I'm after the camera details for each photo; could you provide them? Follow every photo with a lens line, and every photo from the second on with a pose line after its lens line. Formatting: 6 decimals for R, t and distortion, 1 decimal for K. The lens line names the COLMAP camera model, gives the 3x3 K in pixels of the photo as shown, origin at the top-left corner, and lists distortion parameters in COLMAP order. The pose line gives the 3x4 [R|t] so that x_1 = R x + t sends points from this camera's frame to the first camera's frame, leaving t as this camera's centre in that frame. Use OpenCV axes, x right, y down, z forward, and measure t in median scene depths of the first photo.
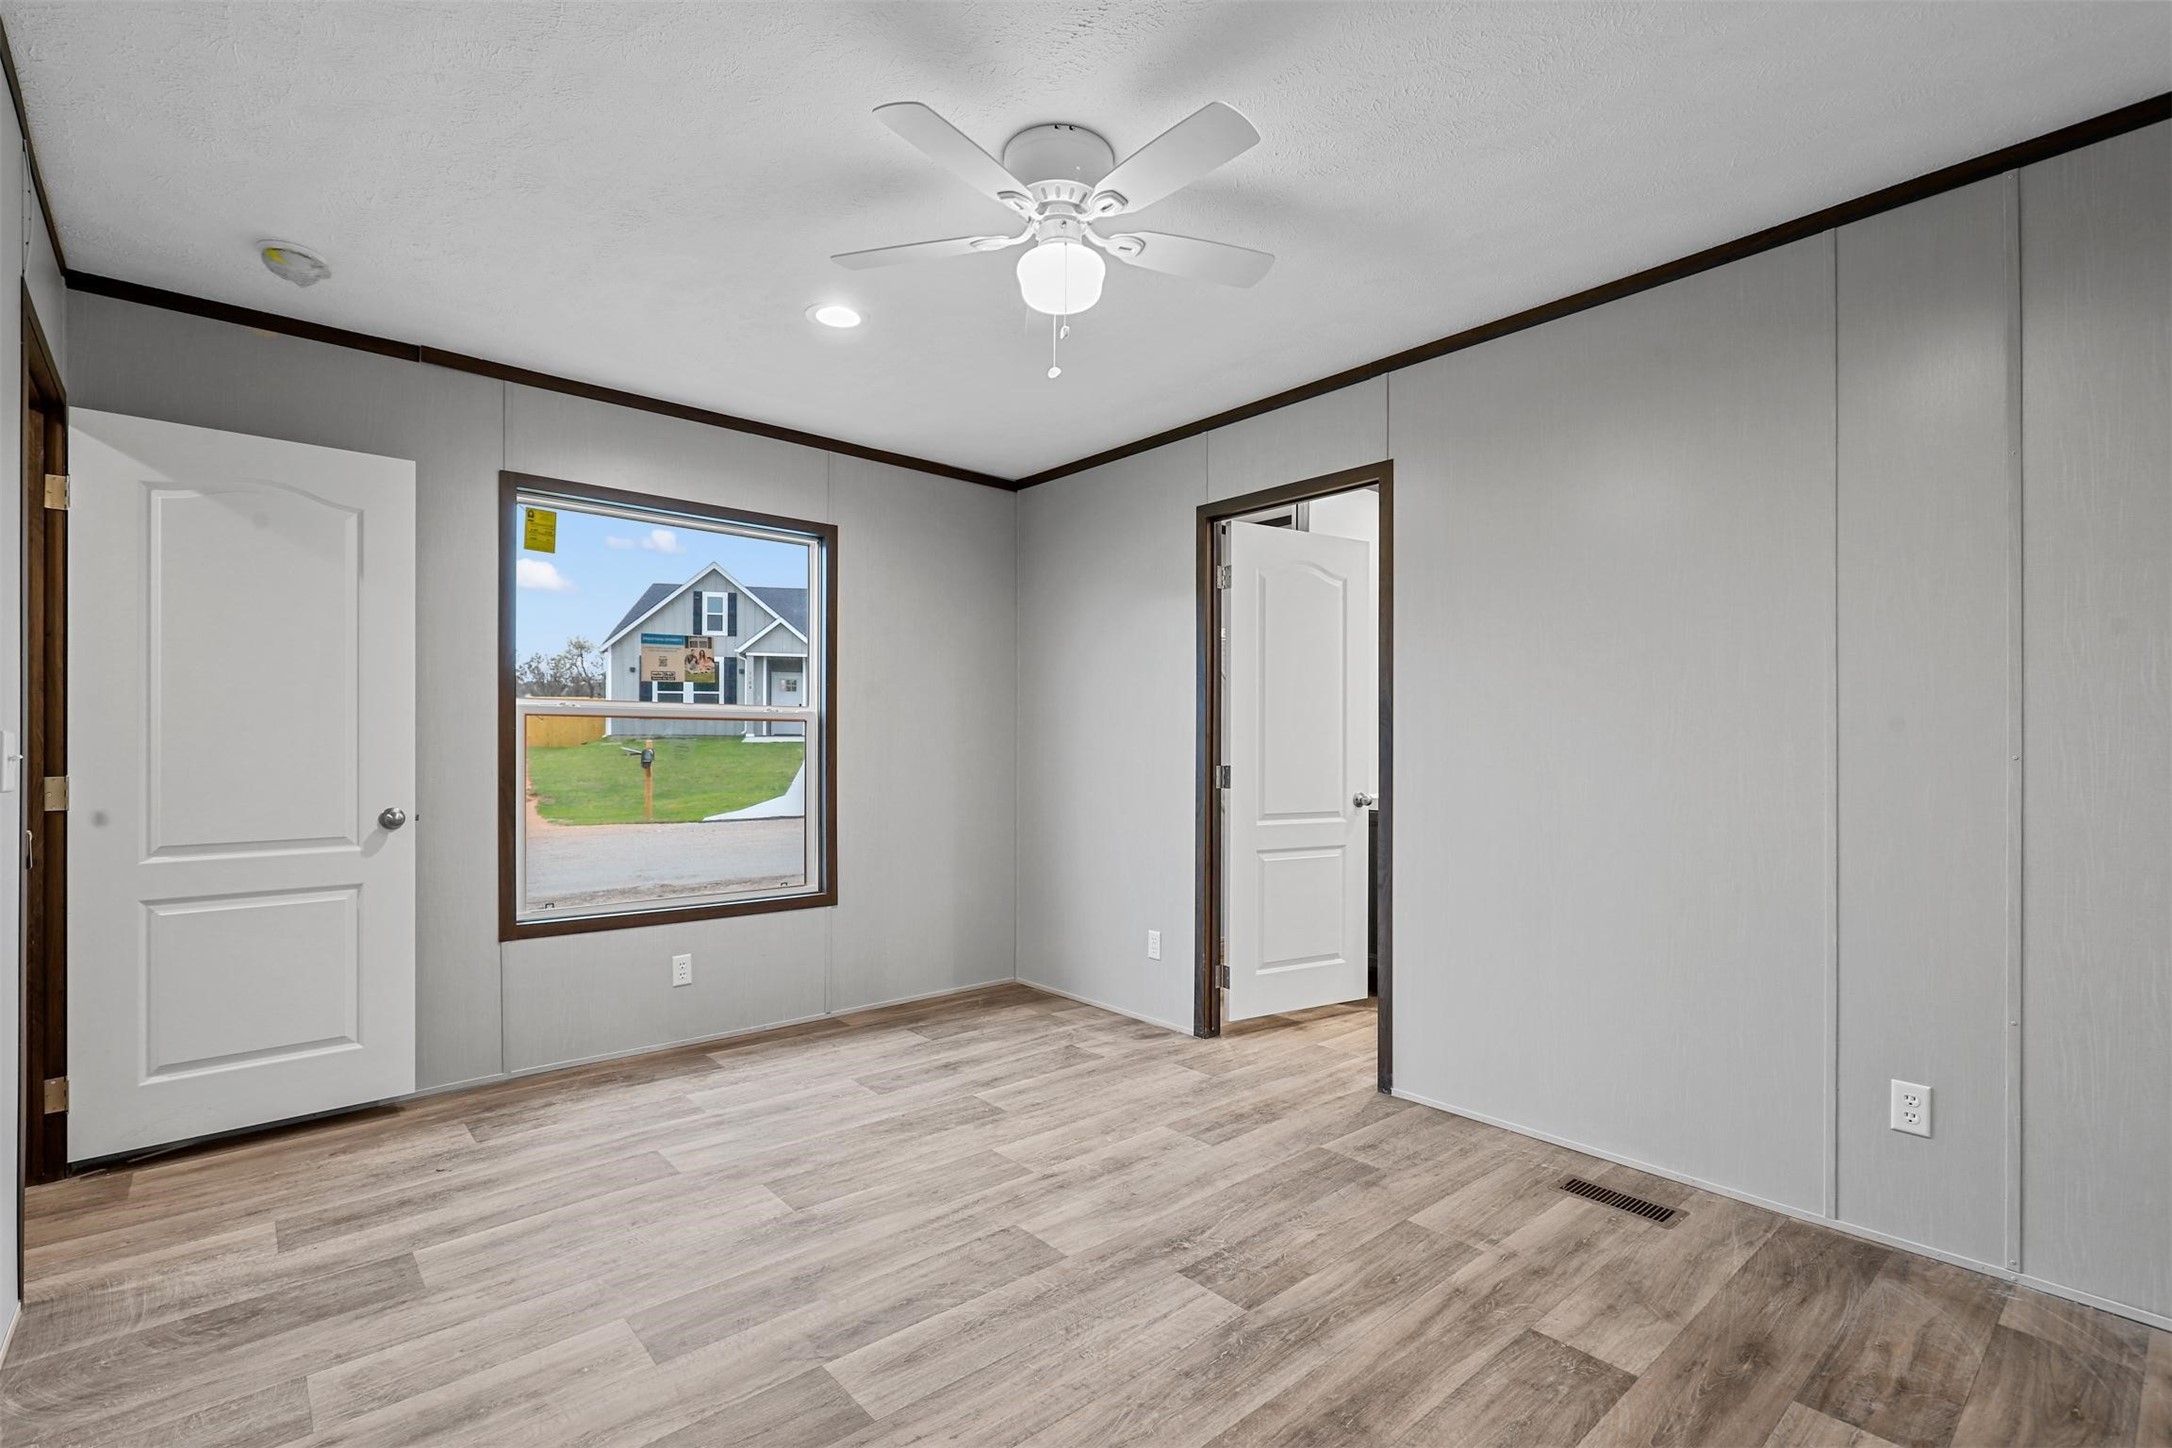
lens RADIAL K [[986.6, 0, 1090.7], [0, 986.6, 734.9], [0, 0, 1]] dist [0.000648, -0.000147]
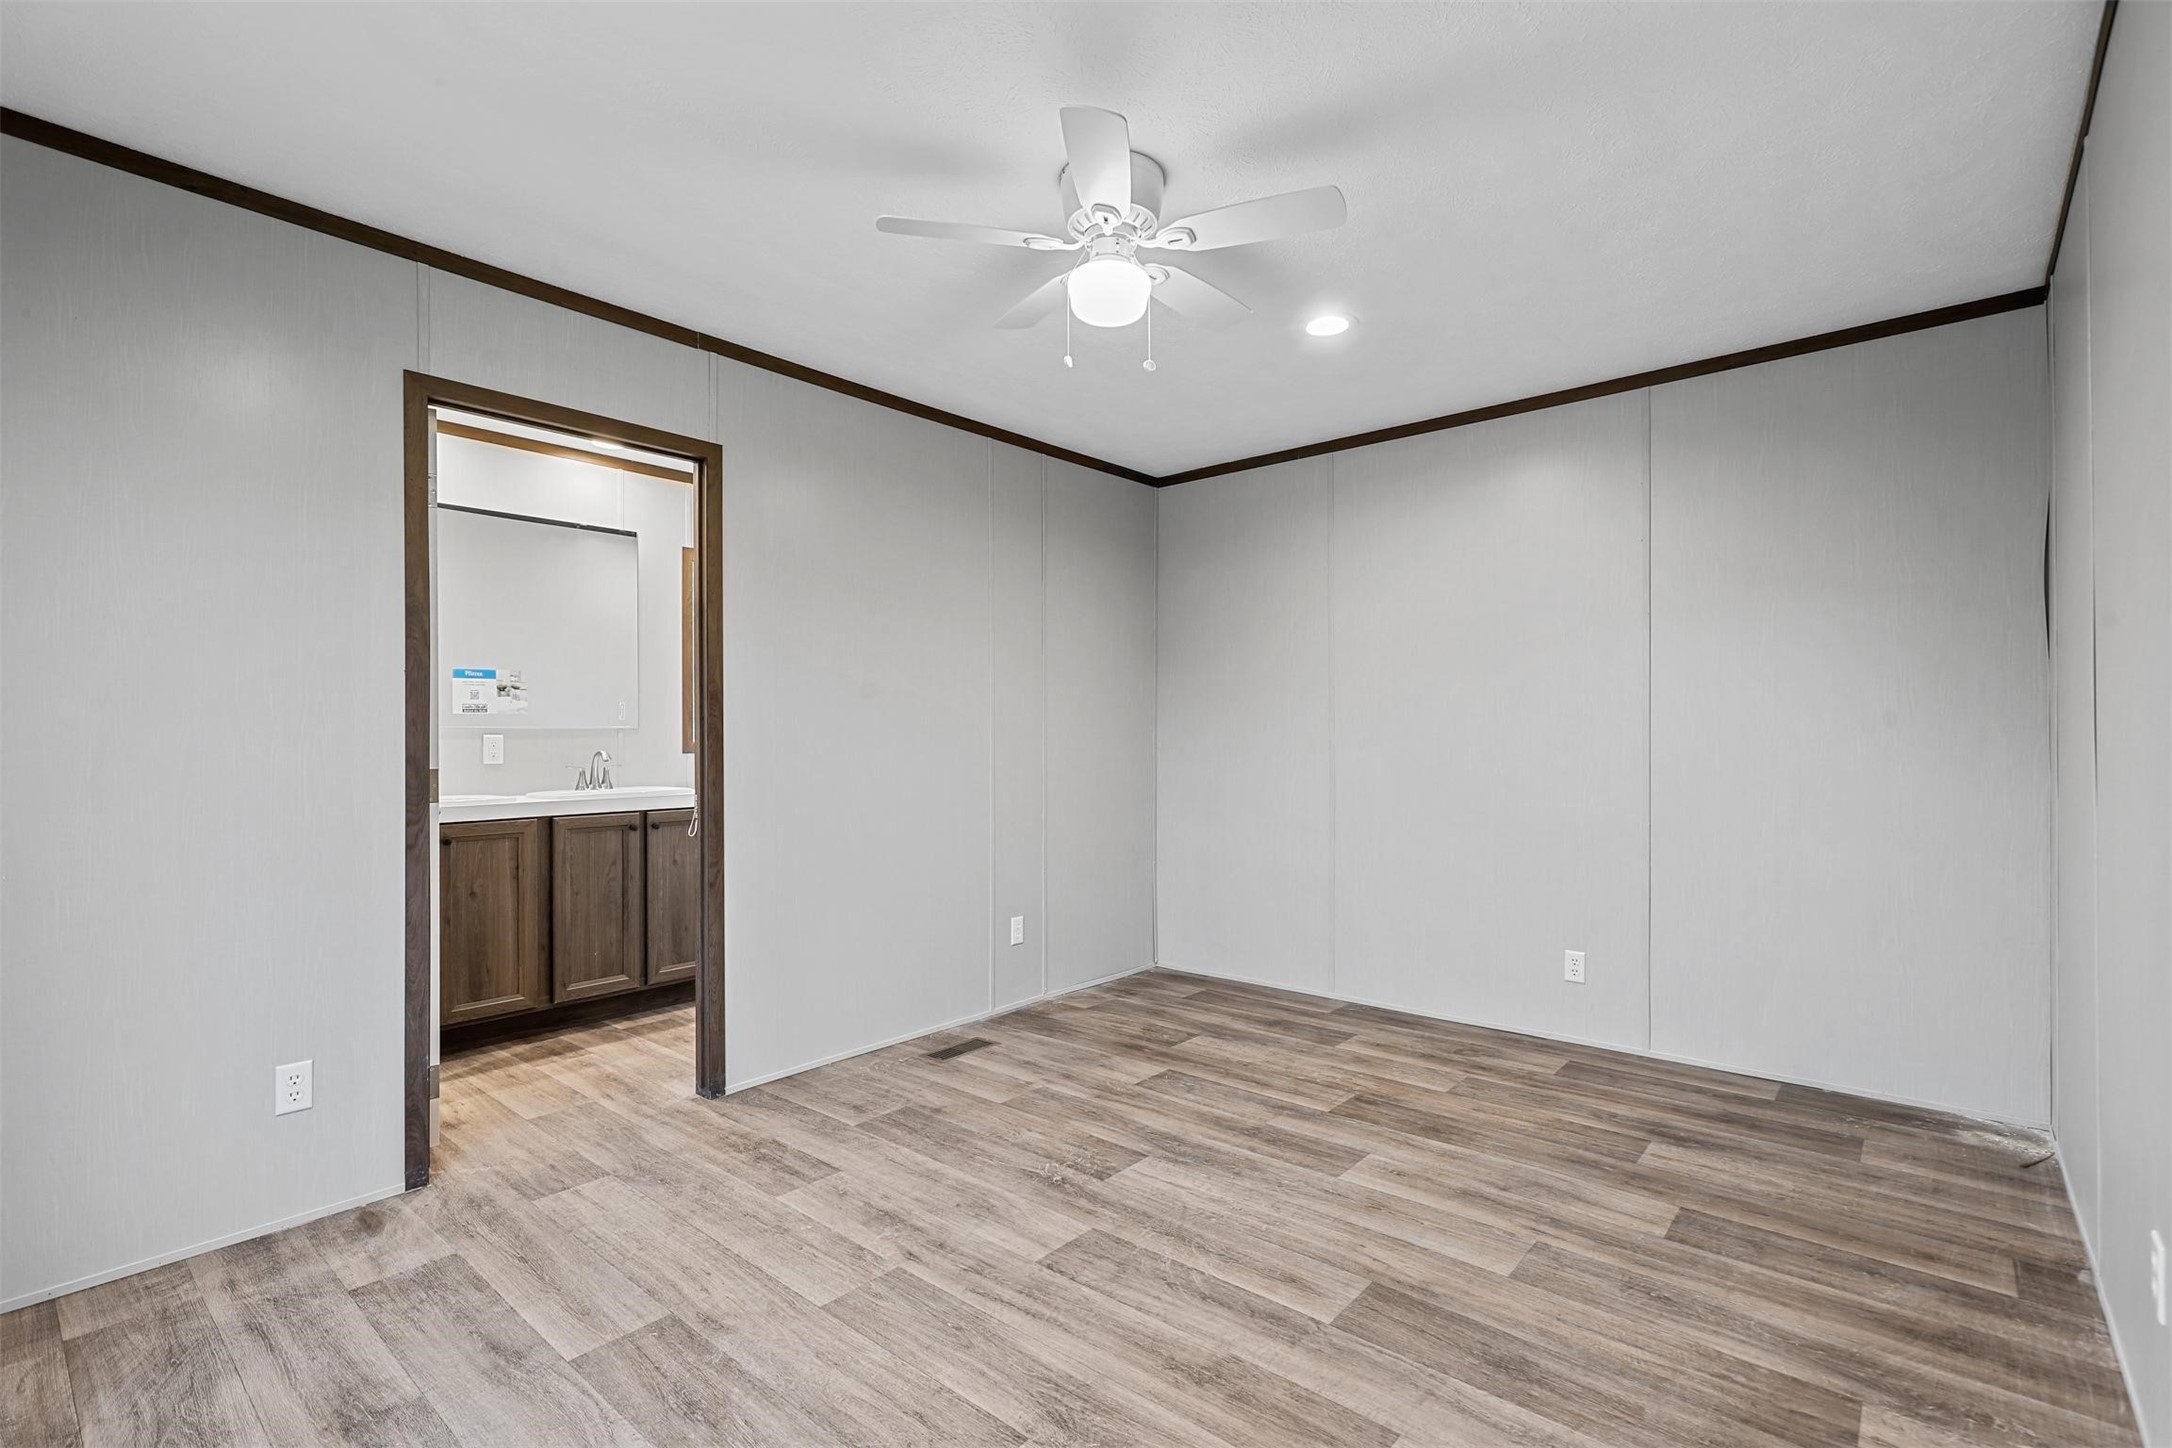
lens RADIAL K [[986.6, 0, 1082.0], [0, 986.6, 754.0], [0, 0, 1]] dist [0.000648, -0.000147]
pose [[-0.137740, -0.017439, 0.990315, -0.822173], [-0.004686, 0.999845, 0.016955, 0.010054], [-0.990457, -0.002305, -0.137801, 0.913275]]
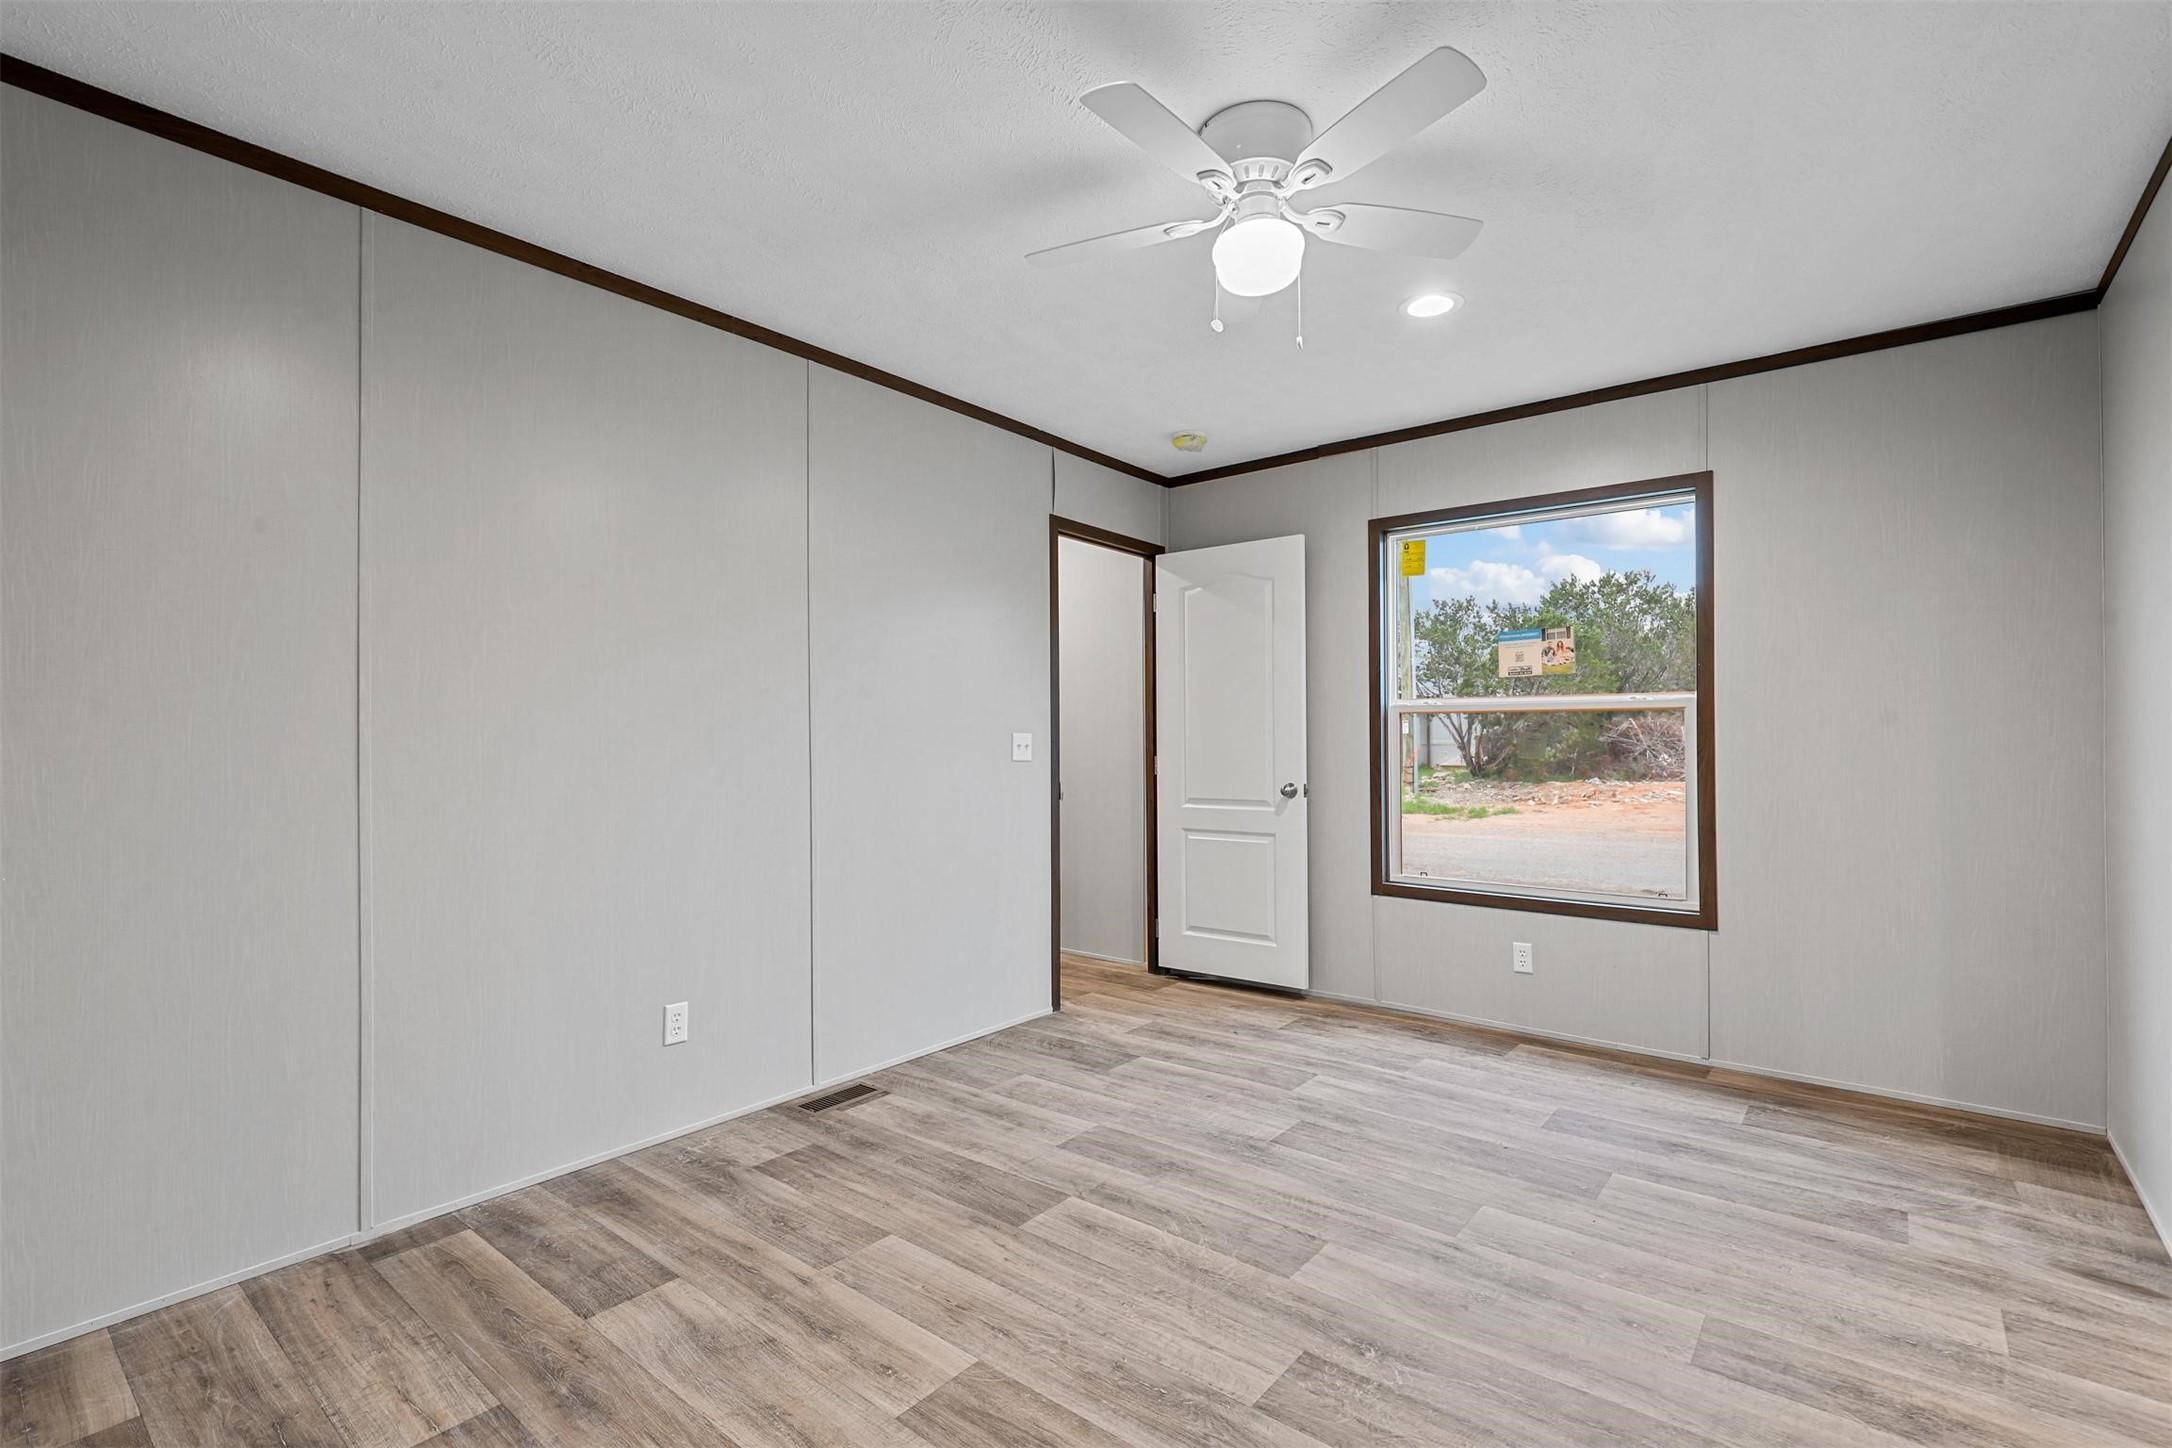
lens RADIAL K [[986.6, 0, 1083.9], [0, 986.6, 722.7], [0, 0, 1]] dist [0.000648, -0.000147]
pose [[0.166863, -0.018121, -0.985814, 0.699523], [0.014303, 0.999770, -0.015956, 0.007355], [0.985876, -0.011437, 0.167084, 0.517830]]
